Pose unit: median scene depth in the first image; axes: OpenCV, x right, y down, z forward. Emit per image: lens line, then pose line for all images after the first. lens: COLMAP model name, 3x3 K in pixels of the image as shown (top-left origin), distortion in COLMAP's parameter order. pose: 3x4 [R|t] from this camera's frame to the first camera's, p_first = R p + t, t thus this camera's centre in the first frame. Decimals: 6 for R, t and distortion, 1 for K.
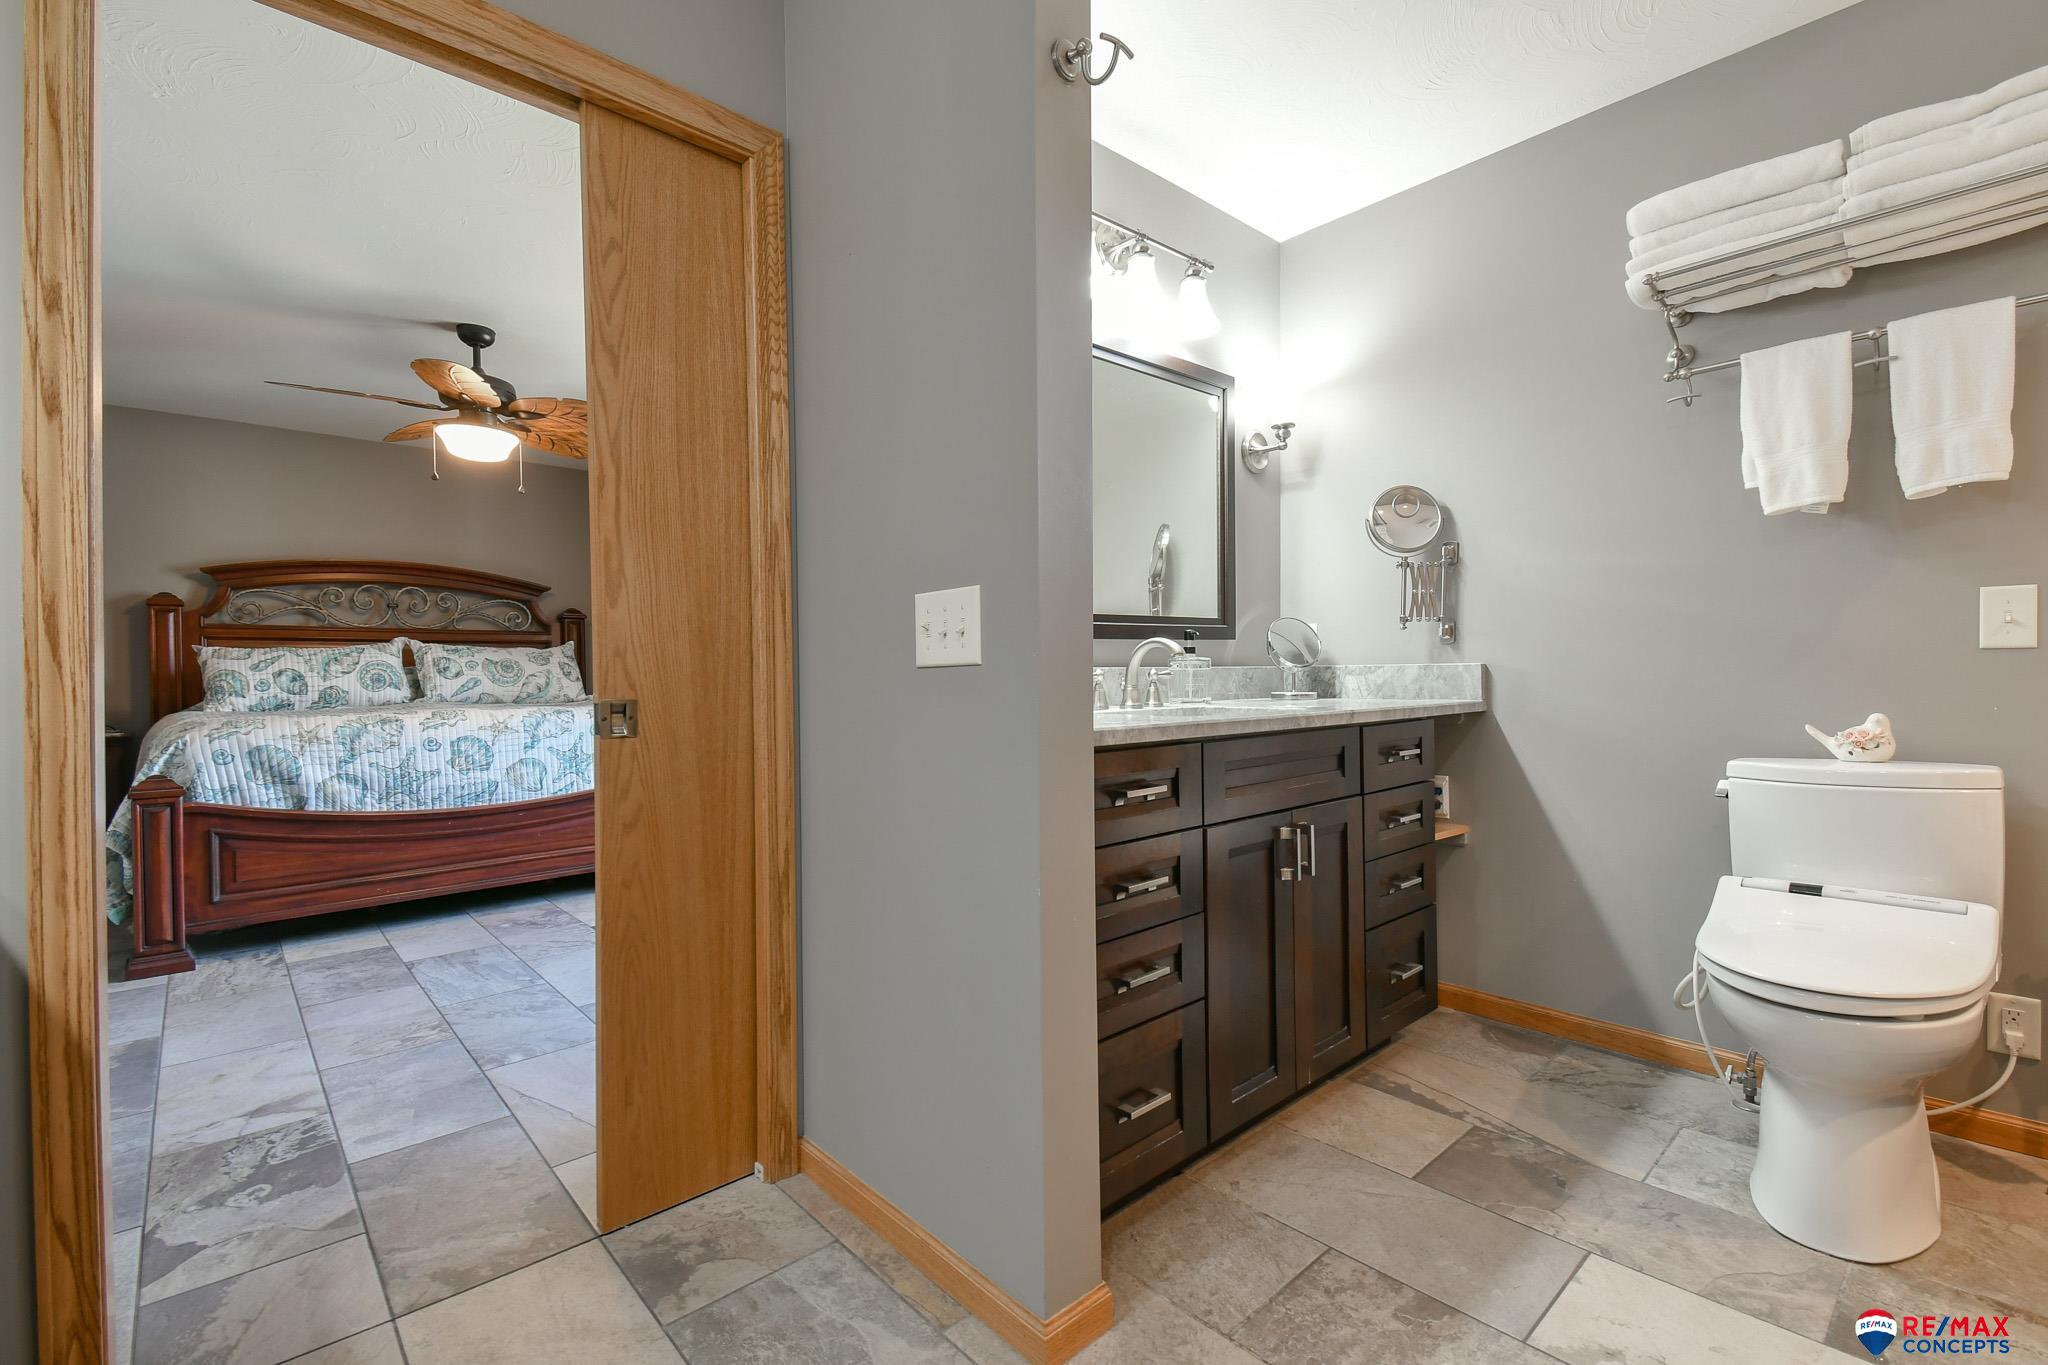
lens RADIAL K [[891.4, 0, 1020.0], [0, 891.4, 684.5], [0, 0, 1]] dist [0.041644, -0.022795]
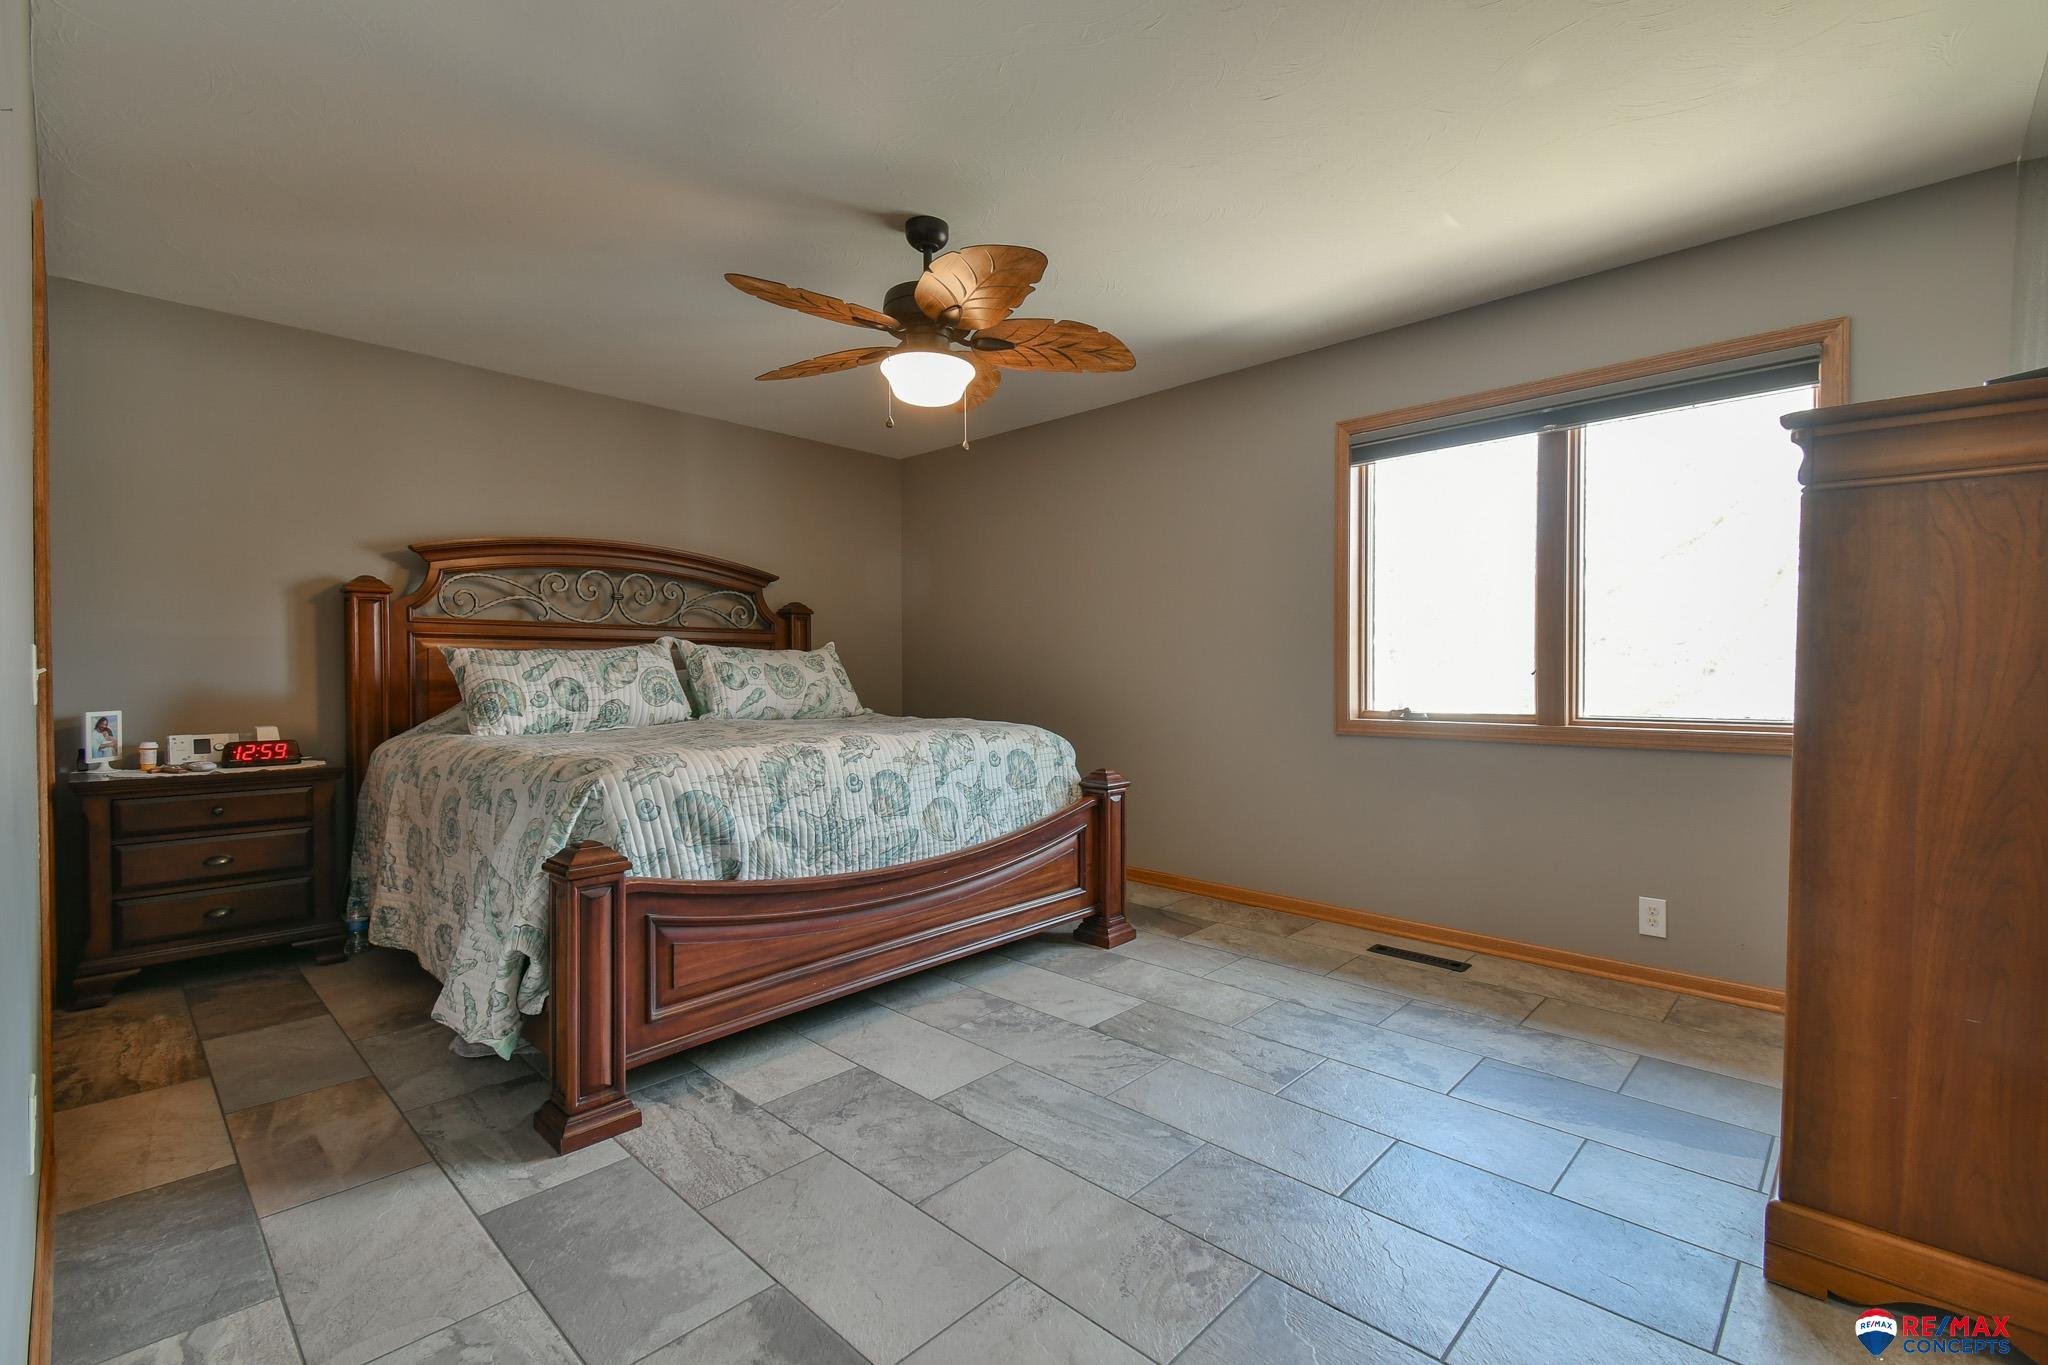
lens RADIAL K [[891.4, 0, 1022.9], [0, 891.4, 684.0], [0, 0, 1]] dist [0.041644, -0.022795]
pose [[0.997493, 0.003926, 0.070652, -0.551180], [-0.004043, 0.999991, 0.001521, -0.016916], [-0.070646, -0.001803, 0.997500, 0.246962]]
